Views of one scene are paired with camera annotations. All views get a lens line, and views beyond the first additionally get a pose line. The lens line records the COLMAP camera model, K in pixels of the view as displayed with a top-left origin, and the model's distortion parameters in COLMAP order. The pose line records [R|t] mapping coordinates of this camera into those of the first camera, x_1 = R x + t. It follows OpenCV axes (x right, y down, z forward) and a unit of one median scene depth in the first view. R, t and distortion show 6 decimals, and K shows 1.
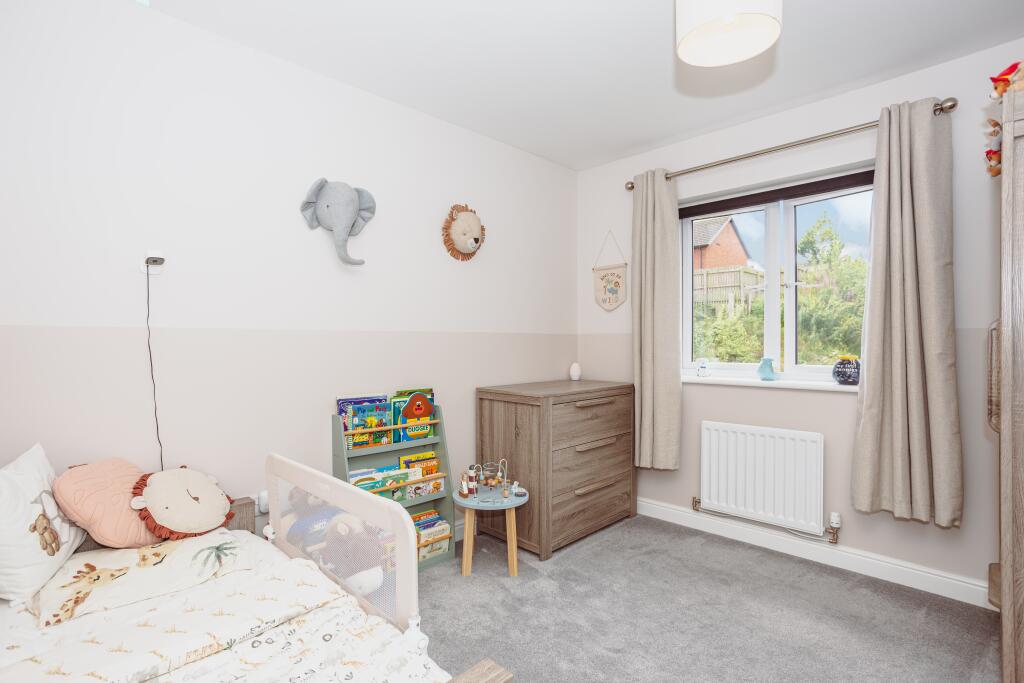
lens RADIAL K [[489.1, 0, 515.7], [0, 489.1, 342.4], [0, 0, 1]] dist [-0.018291, 0.002426]
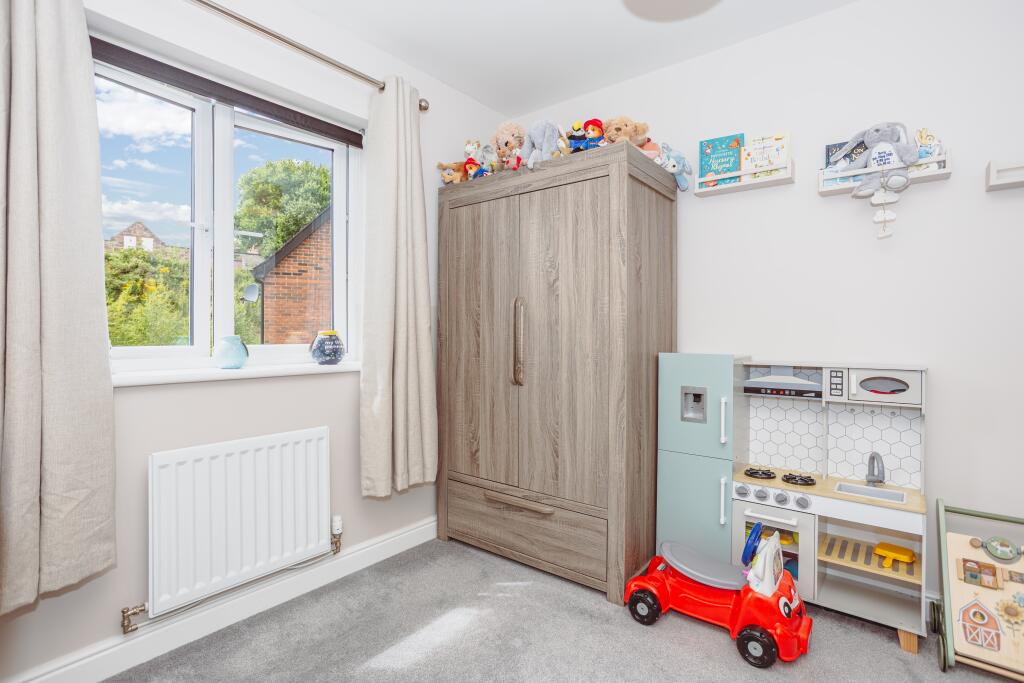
lens RADIAL K [[489.1, 0, 516.4], [0, 489.1, 337.9], [0, 0, 1]] dist [-0.018291, 0.002426]
pose [[-0.109925, -0.005638, 0.993924, -0.207340], [-0.002360, 0.999983, 0.005411, 0.033827], [-0.993937, -0.001751, -0.109936, 0.745216]]
